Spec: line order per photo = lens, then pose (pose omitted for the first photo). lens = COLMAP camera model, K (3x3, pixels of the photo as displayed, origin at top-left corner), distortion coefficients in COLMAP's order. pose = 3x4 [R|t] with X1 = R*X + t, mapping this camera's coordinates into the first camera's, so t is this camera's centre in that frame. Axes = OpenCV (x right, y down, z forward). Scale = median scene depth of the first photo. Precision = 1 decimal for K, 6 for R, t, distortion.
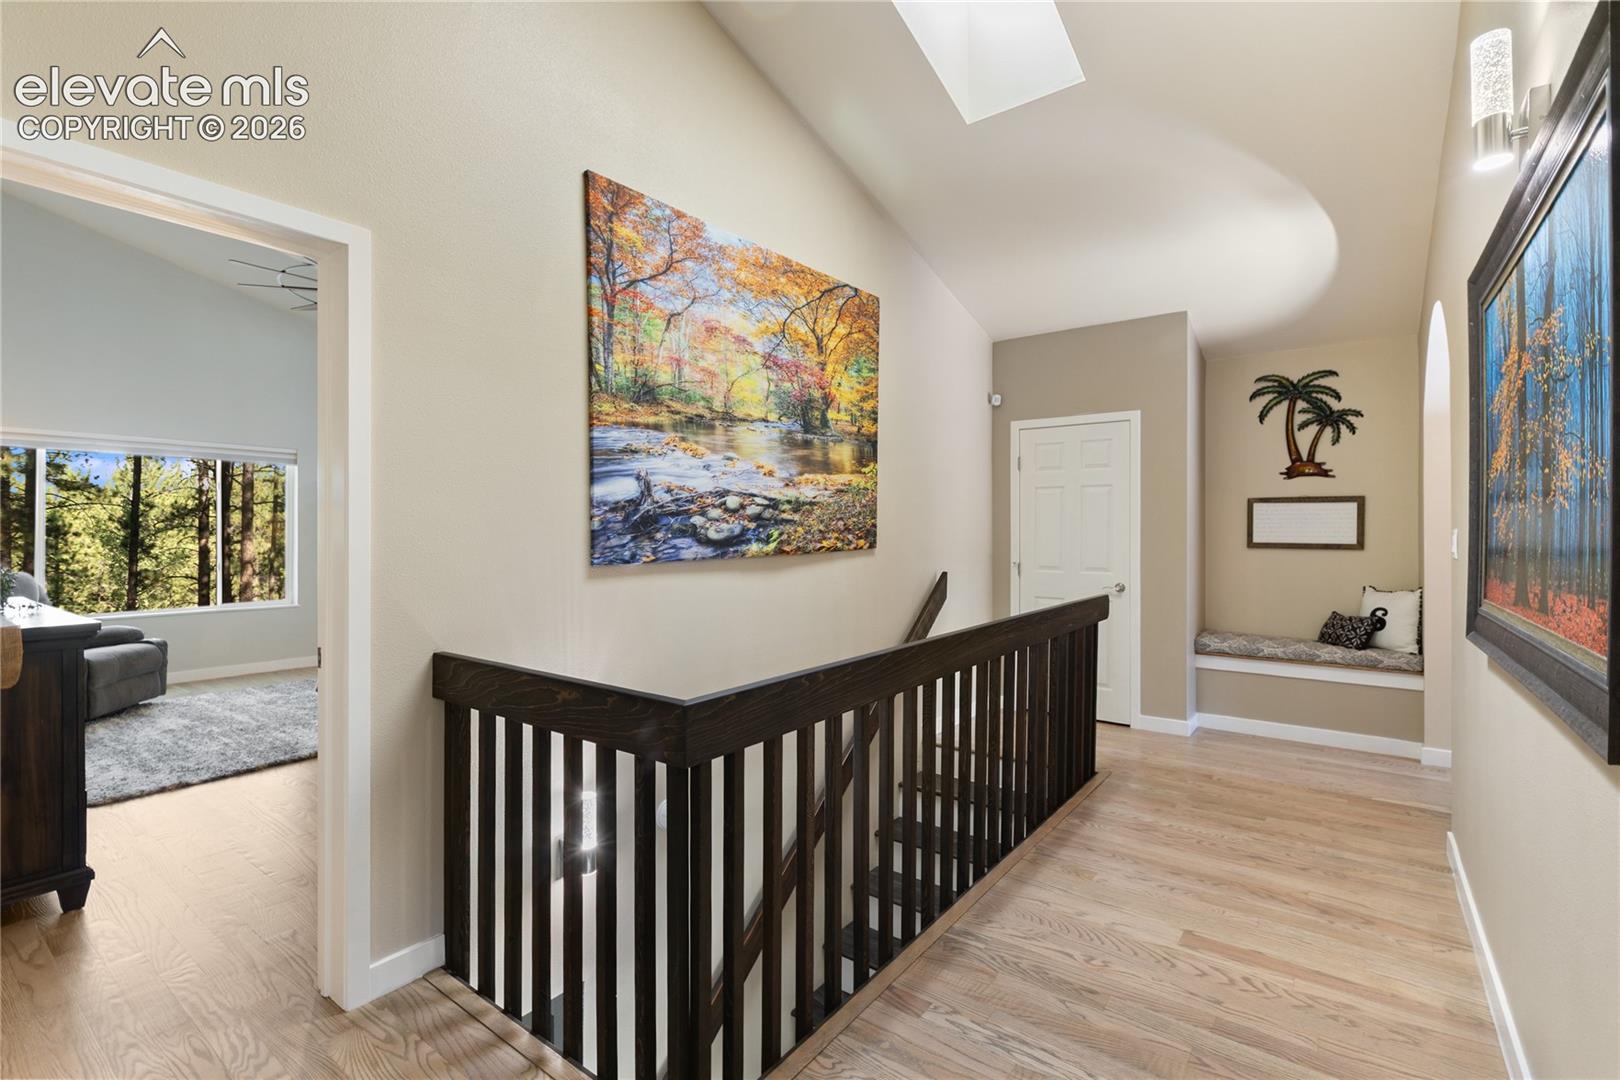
lens RADIAL K [[745.0, 0, 808.3], [0, 745.0, 525.8], [0, 0, 1]] dist [0.001825, 0.000977]
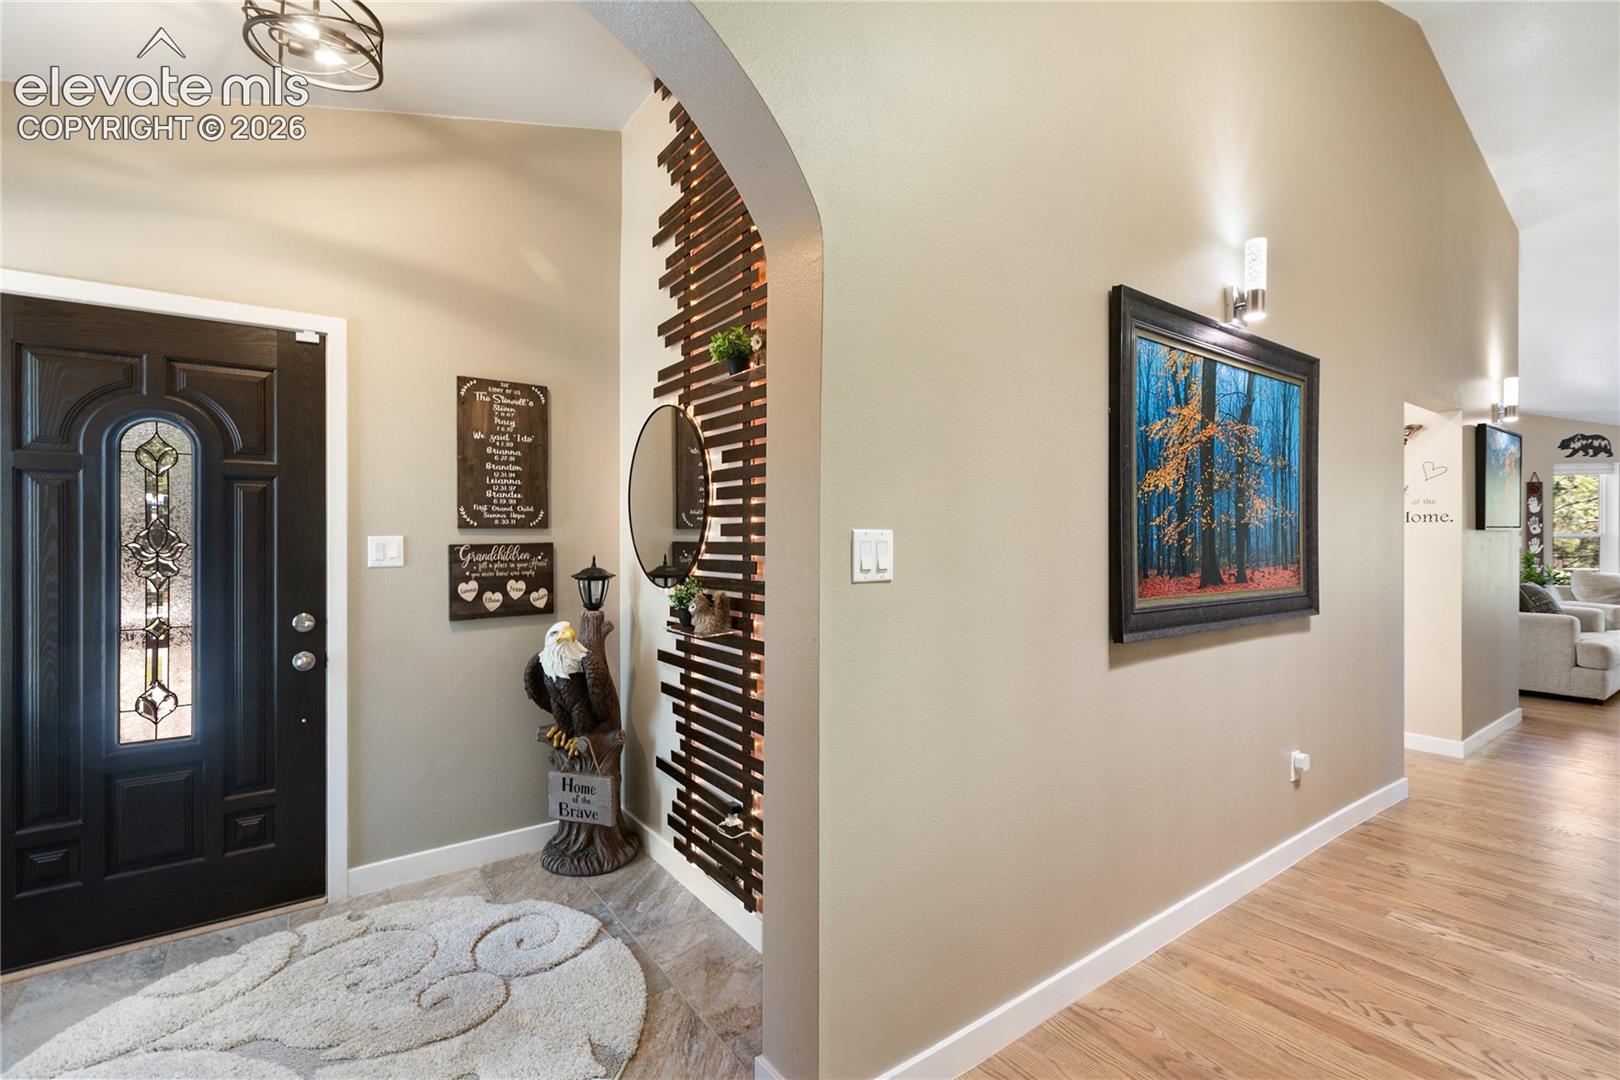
lens RADIAL K [[745.0, 0, 805.6], [0, 745.0, 540.0], [0, 0, 1]] dist [0.001825, 0.000977]
pose [[-0.954578, -0.002329, 0.297954, 1.005107], [-0.004020, 0.999979, -0.005063, 0.017994], [-0.297936, -0.006030, -0.954567, 2.108401]]
